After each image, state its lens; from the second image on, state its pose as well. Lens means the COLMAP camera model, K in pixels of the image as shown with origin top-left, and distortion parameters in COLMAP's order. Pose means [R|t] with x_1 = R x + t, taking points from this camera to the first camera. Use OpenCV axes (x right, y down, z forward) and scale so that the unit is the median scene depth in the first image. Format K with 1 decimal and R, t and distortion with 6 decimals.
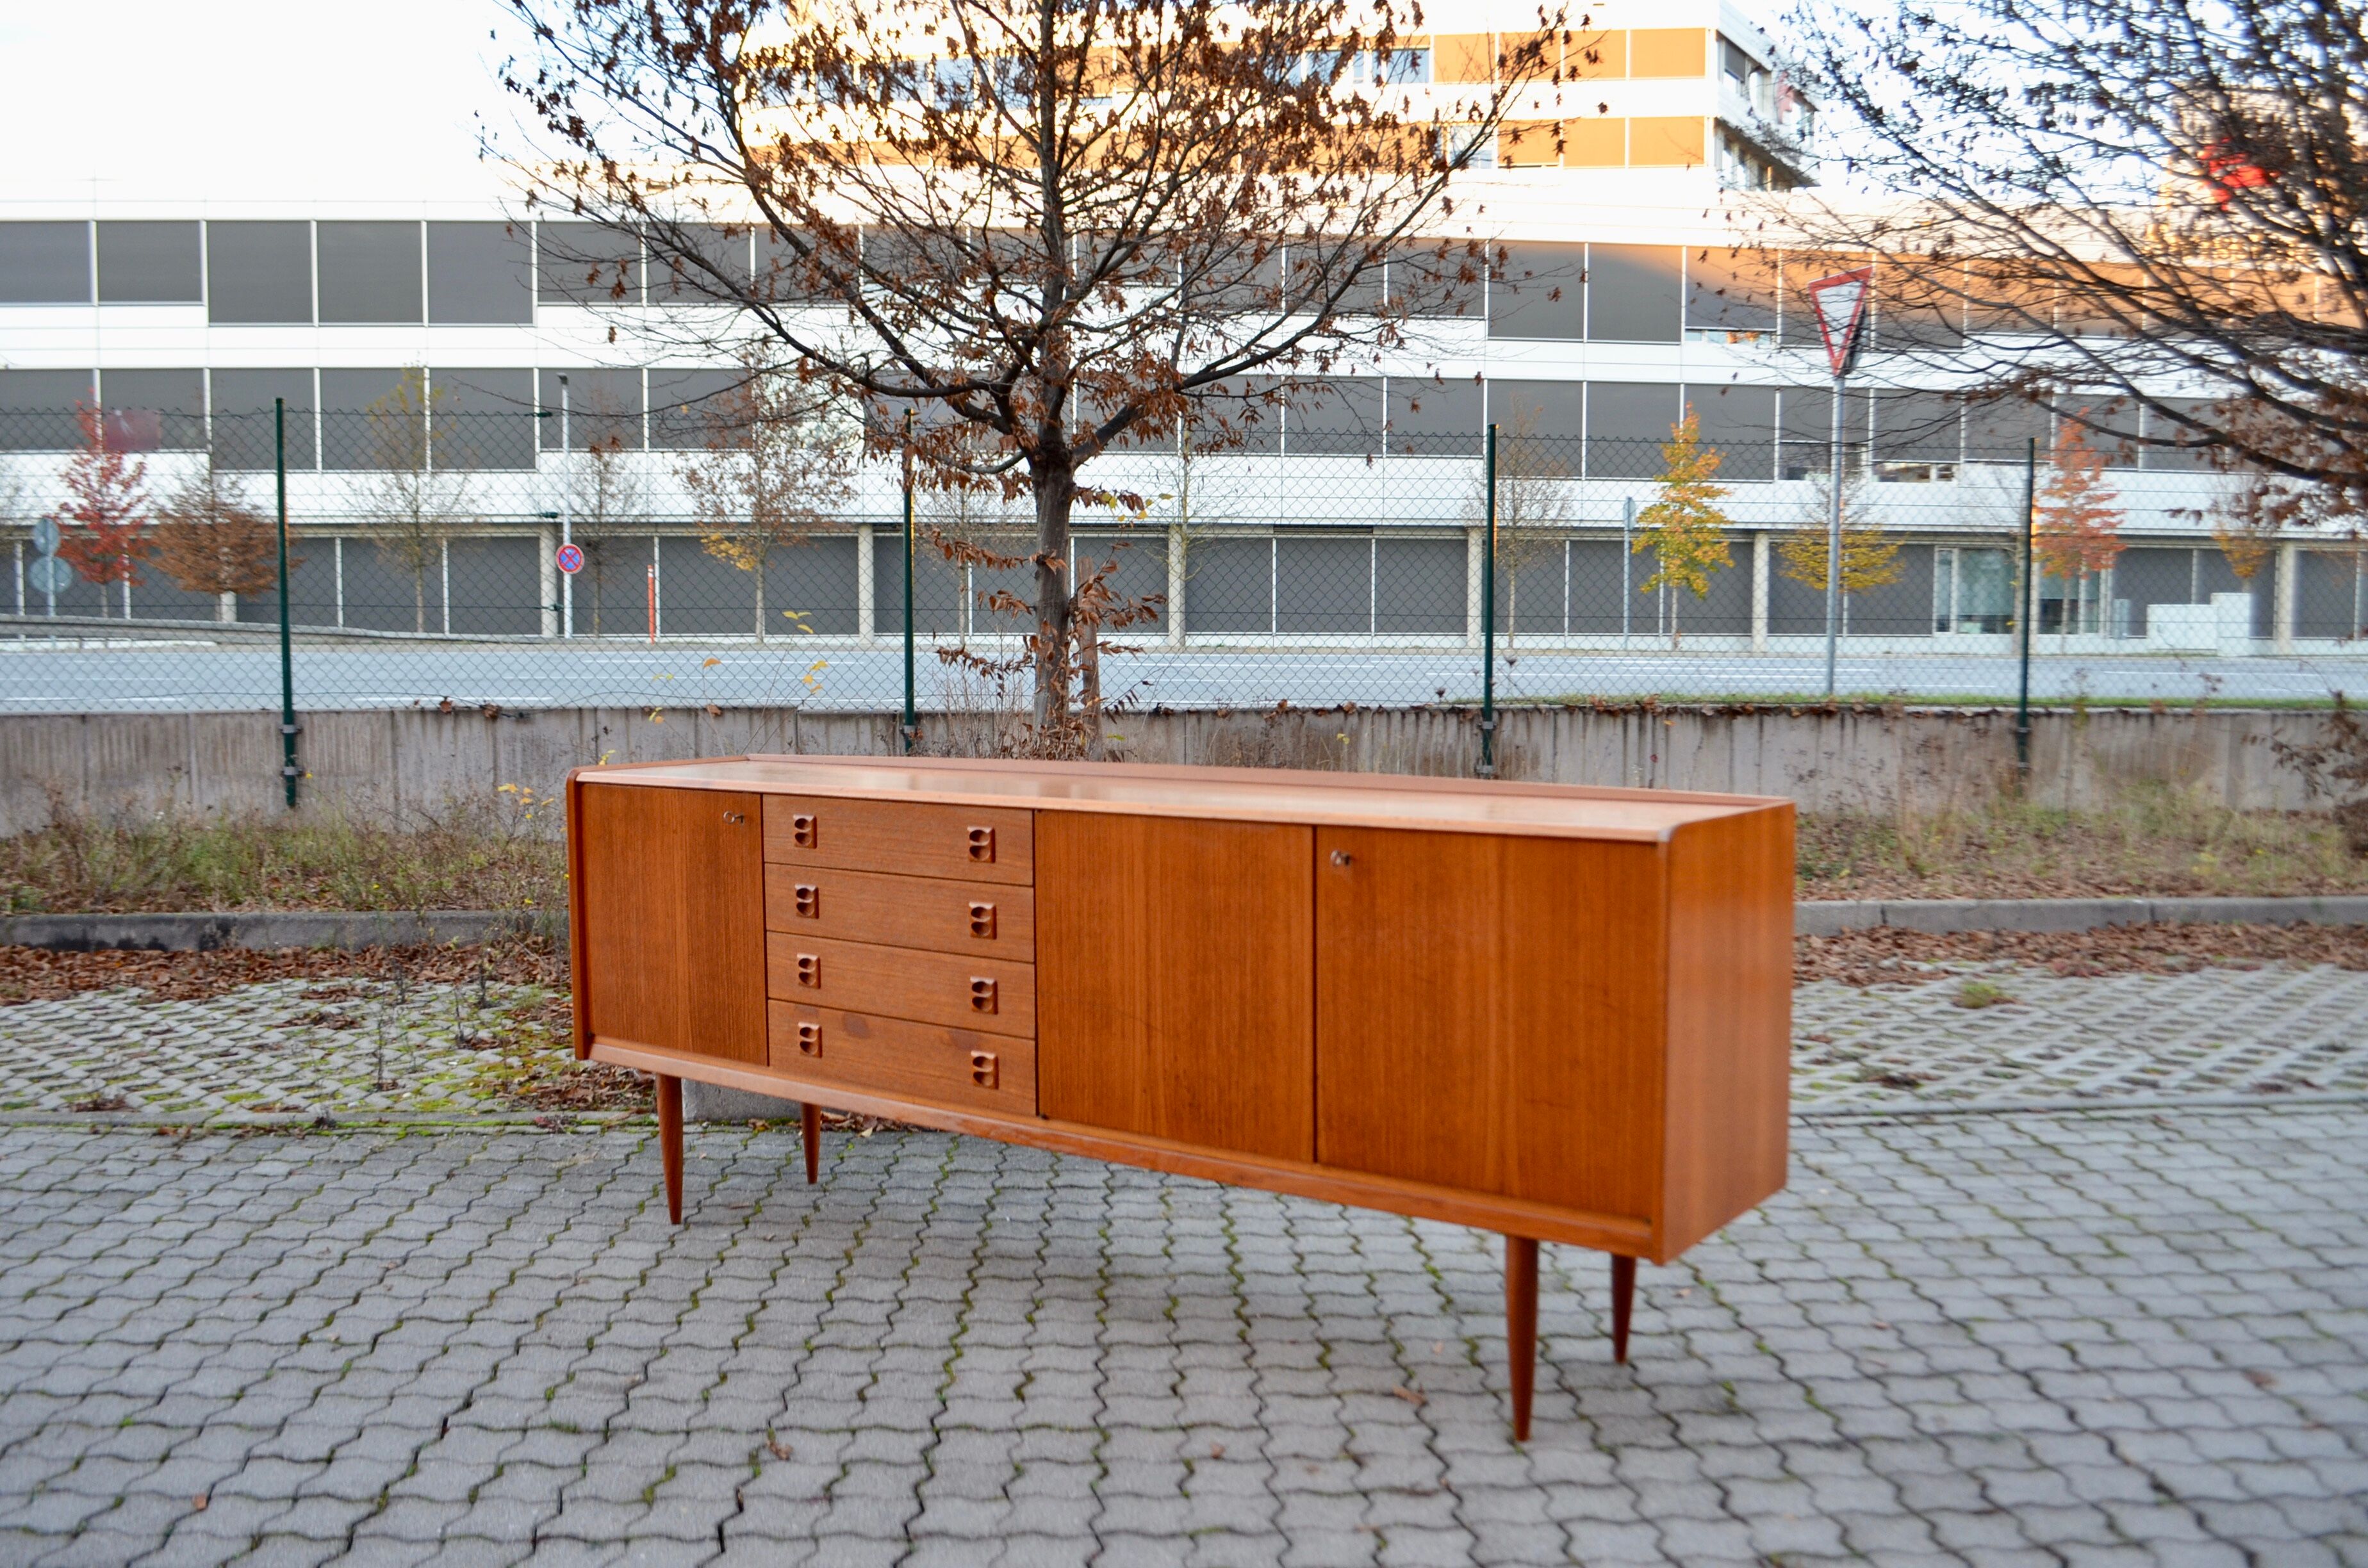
lens RADIAL K [[1935.5, 0, 1184.1], [0, 1935.5, 777.1], [0, 0, 1]] dist [-0.080398, 0.017755]
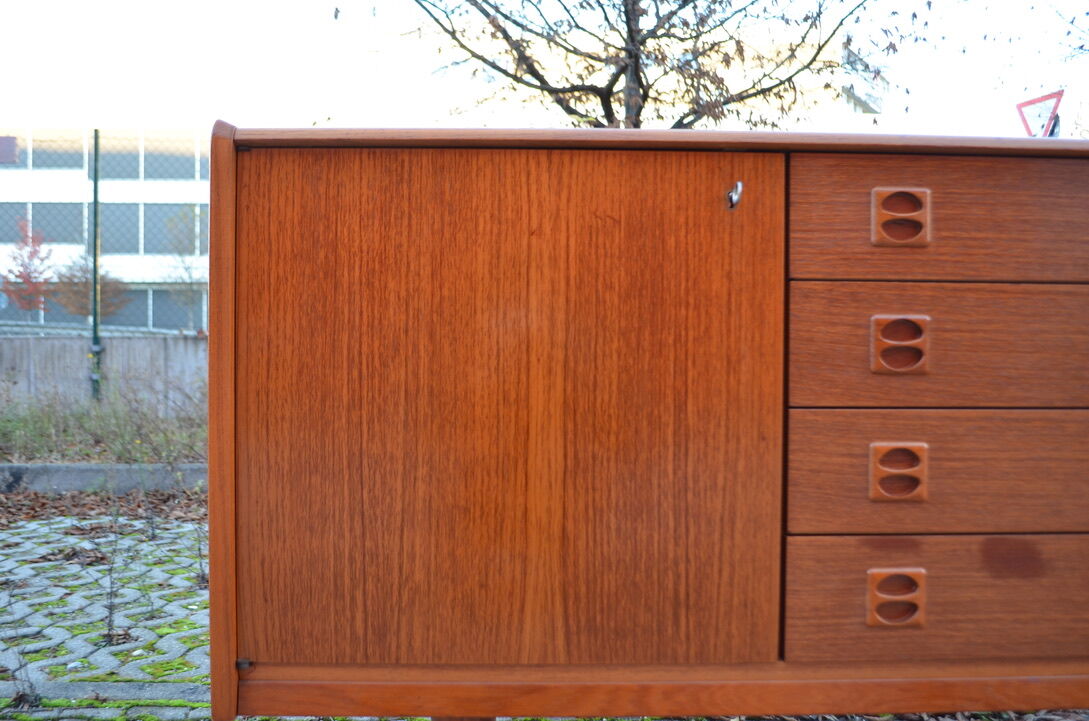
lens RADIAL K [[849.8, 0, 501.5], [0, 849.8, 383.2], [0, 0, 1]] dist [-0.080902, 0.009256]
pose [[0.999642, 0.005750, -0.026137, -0.147931], [-0.007173, 0.998478, -0.054689, 0.040135], [0.025782, 0.054857, 0.998161, 0.393585]]
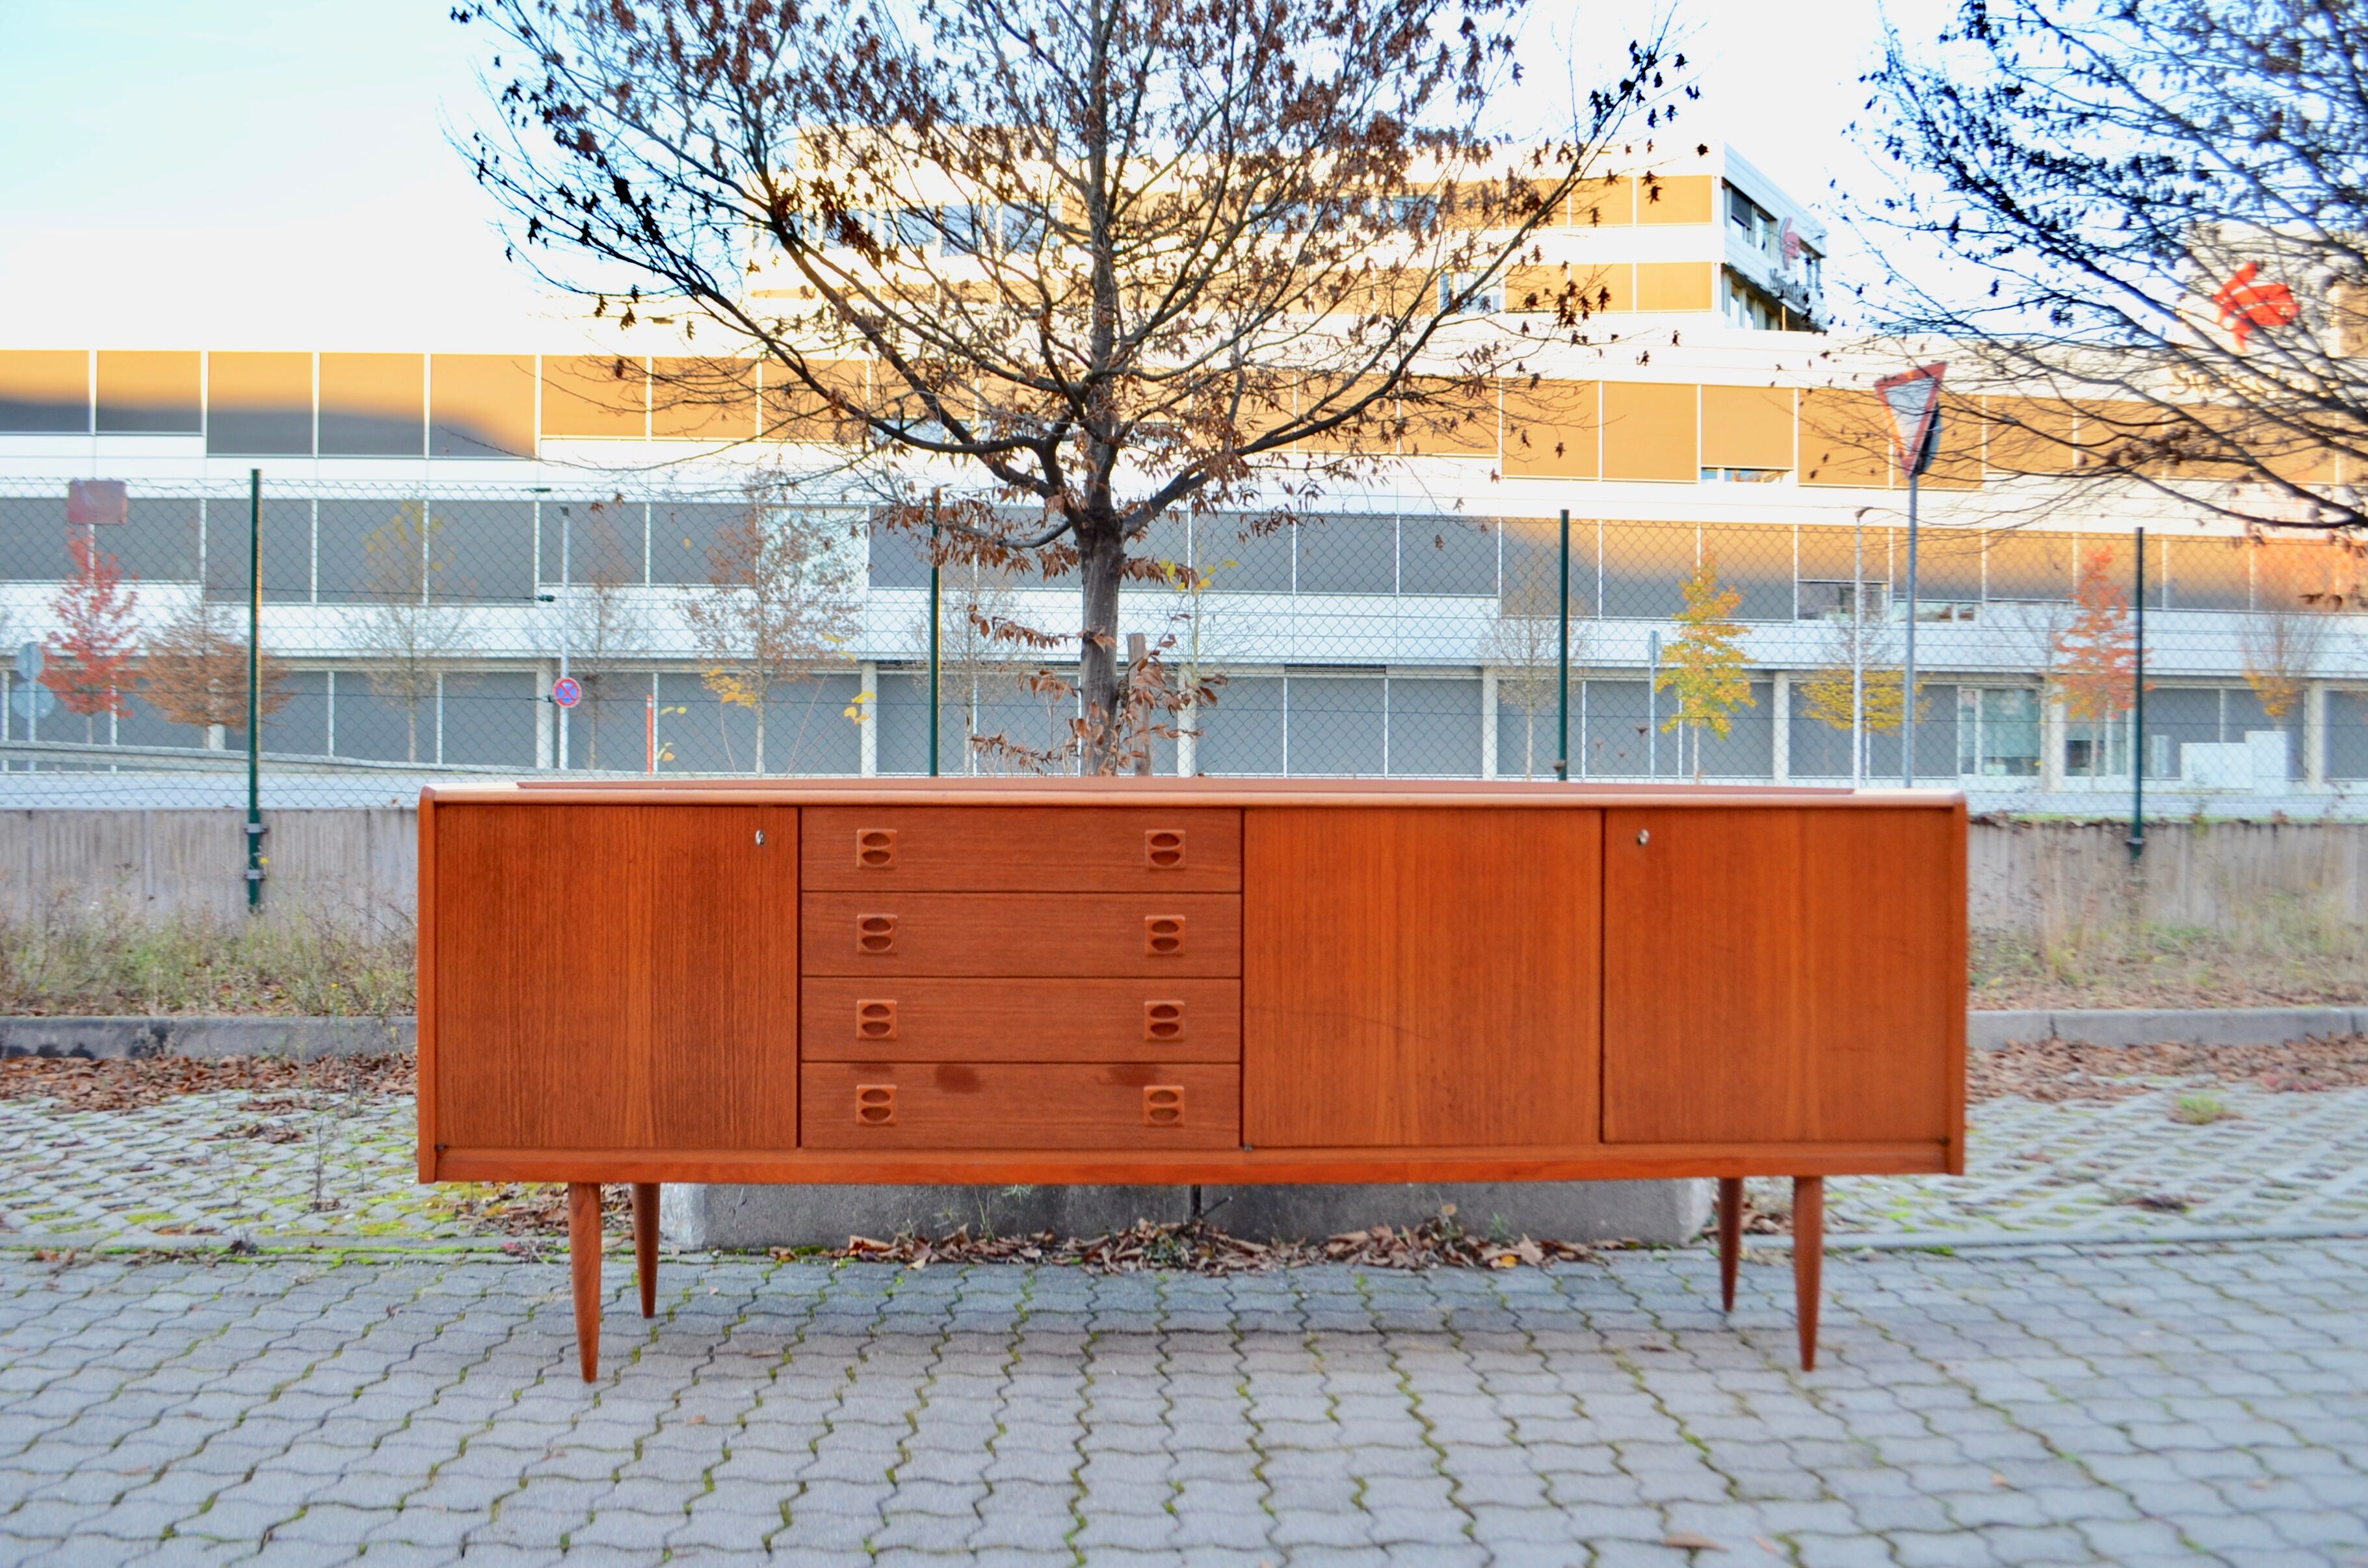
lens RADIAL K [[1935.6, 0, 1180.9], [0, 1935.6, 790.6], [0, 0, 1]] dist [-0.080398, 0.017755]
pose [[0.999992, 0.003895, 0.001283, -0.033870], [-0.003790, 0.997279, -0.073619, 0.027624], [-0.001567, 0.073614, 0.997286, 0.110982]]
